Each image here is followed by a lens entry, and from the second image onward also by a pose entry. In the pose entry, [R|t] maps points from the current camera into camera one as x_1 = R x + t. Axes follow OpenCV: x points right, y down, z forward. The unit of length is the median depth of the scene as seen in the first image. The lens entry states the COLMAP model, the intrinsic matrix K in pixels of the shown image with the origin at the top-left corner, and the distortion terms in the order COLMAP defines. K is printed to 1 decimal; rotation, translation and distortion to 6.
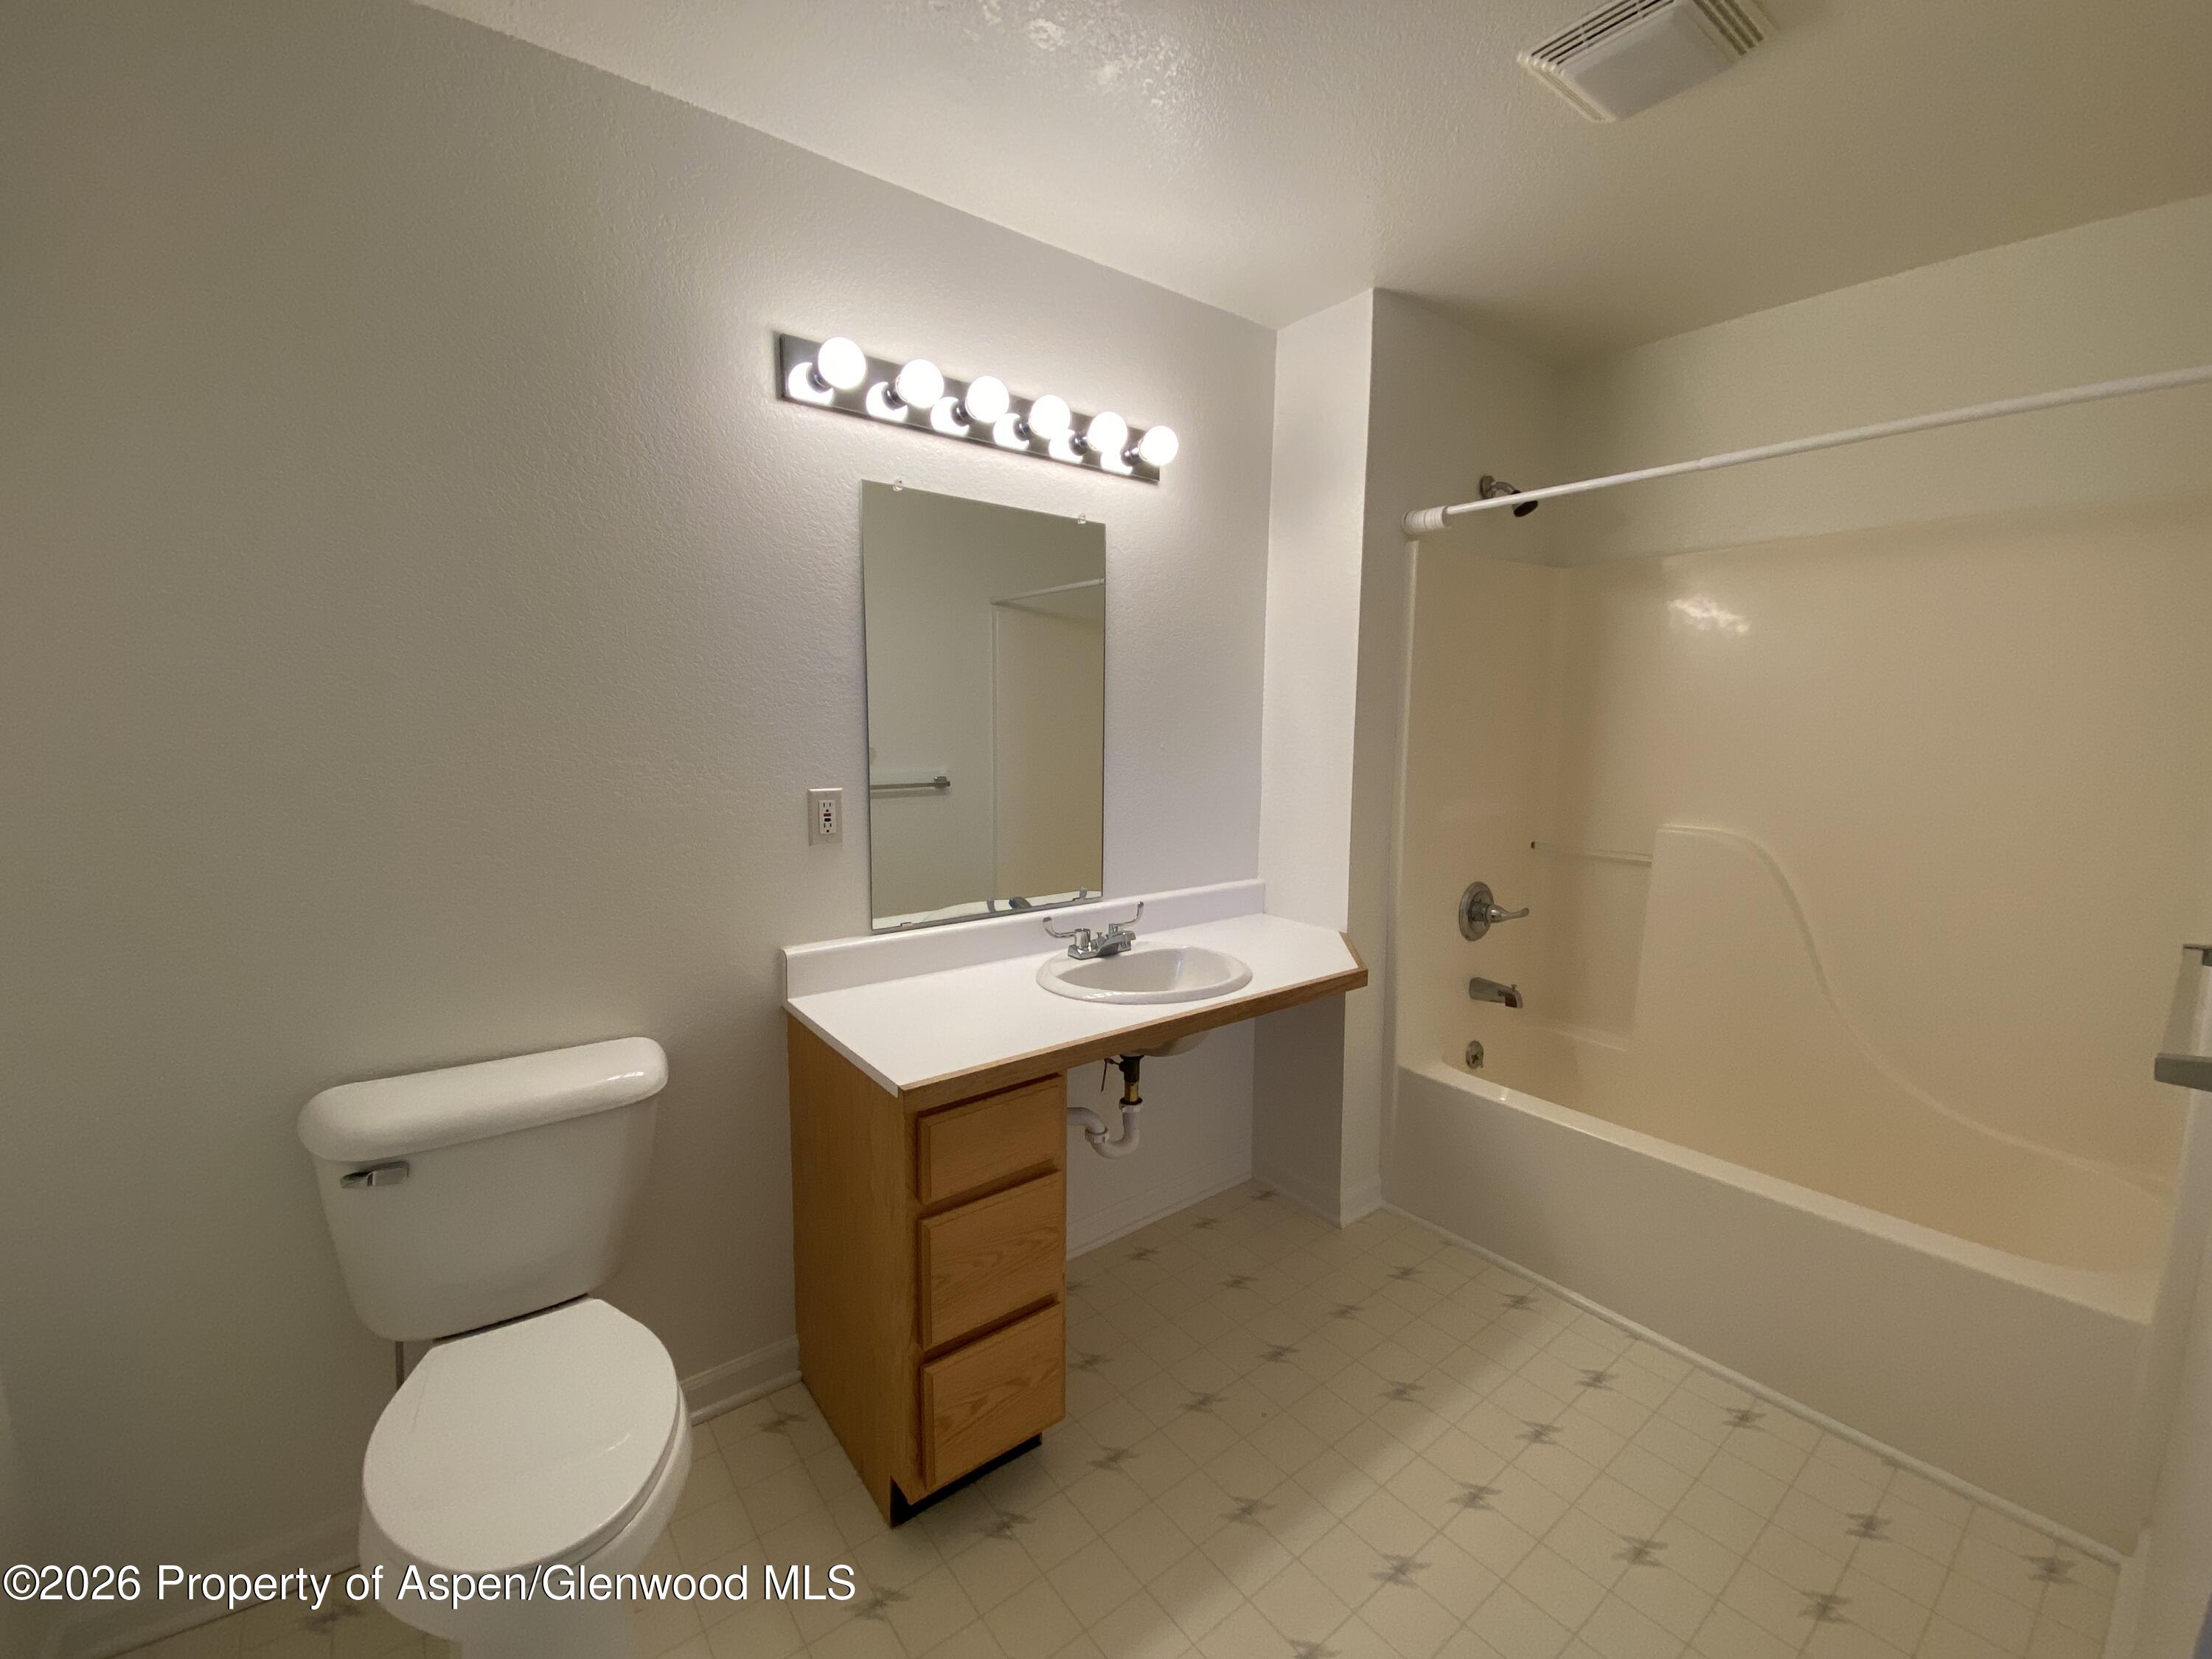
lens RADIAL K [[906.3, 0, 1109.2], [0, 906.3, 825.2], [0, 0, 1]] dist [0.024129, -0.022003]
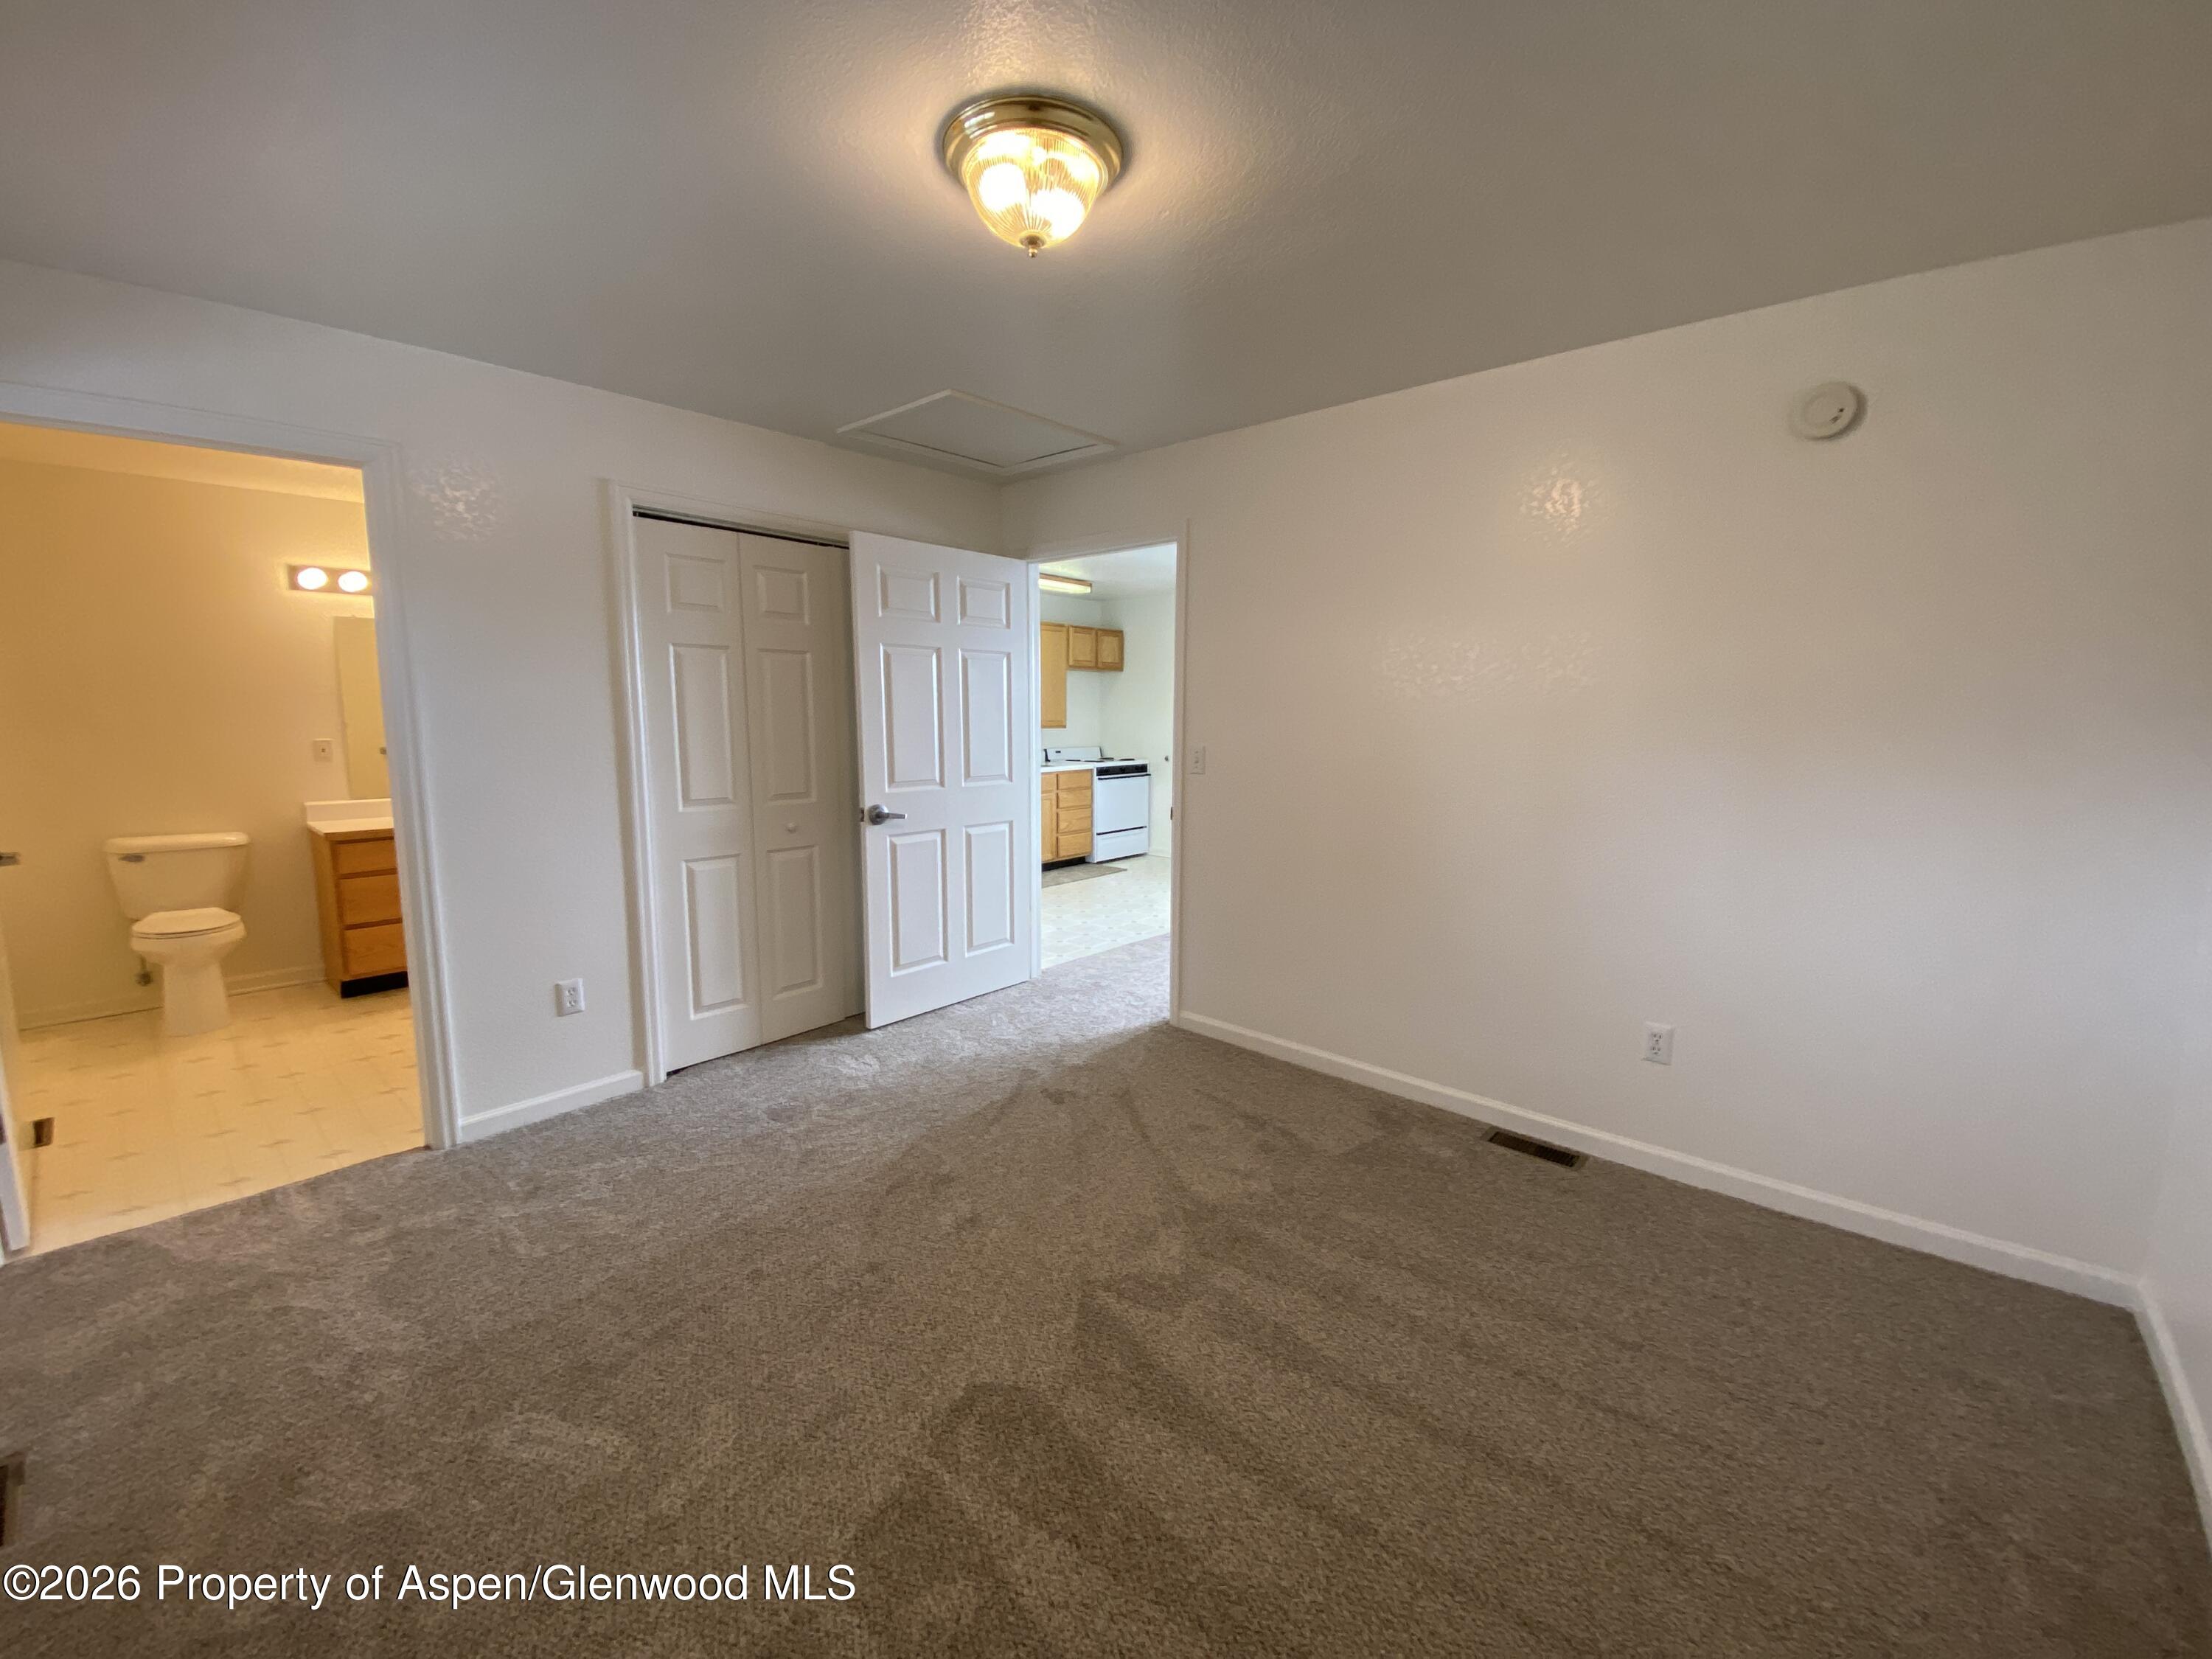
lens RADIAL K [[906.3, 0, 1109.2], [0, 906.3, 825.2], [0, 0, 1]] dist [0.024129, -0.022003]
pose [[0.981366, -0.023772, 0.190670, 1.333364], [0.021175, 0.999653, 0.015645, 0.203637], [-0.190976, -0.011316, 0.981530, -1.886821]]
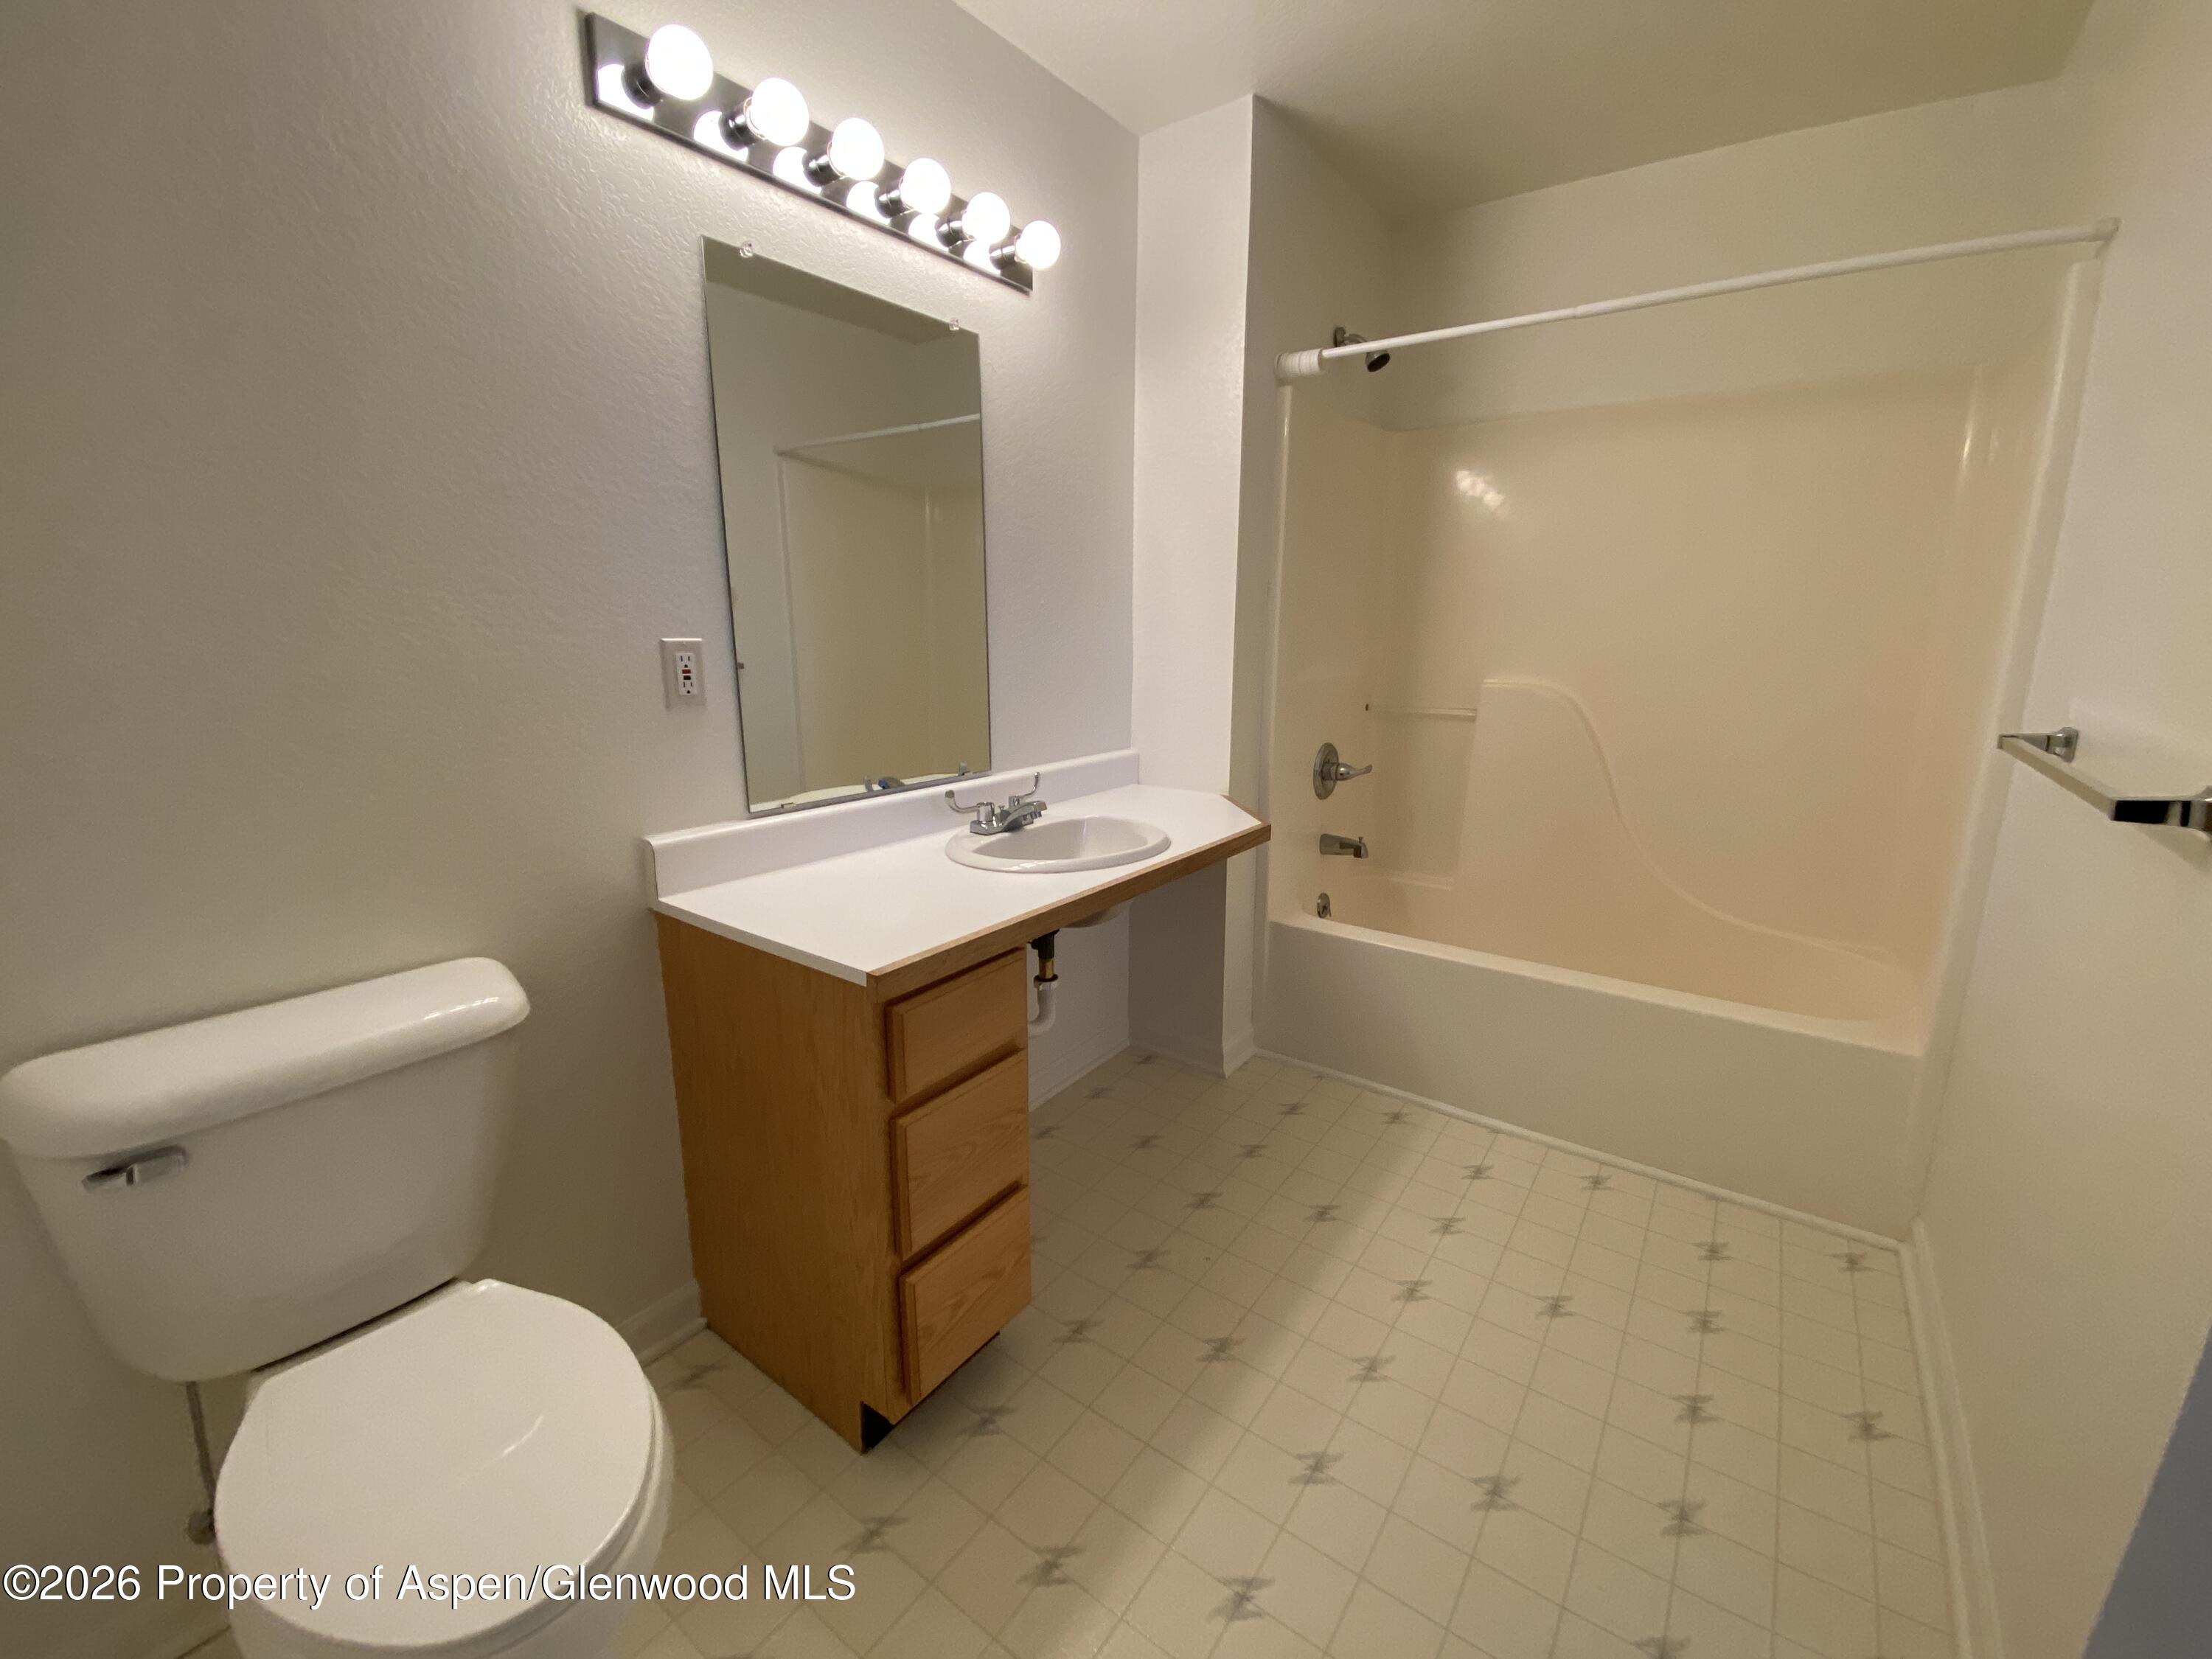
lens RADIAL K [[902.2, 0, 1099.9], [0, 902.2, 826.4], [0, 0, 1]] dist [0.024703, -0.021325]
pose [[0.959505, -0.064523, 0.274203, -0.186499], [0.035819, 0.993458, 0.108433, 0.051240], [-0.279406, -0.094221, 0.955539, 0.109348]]
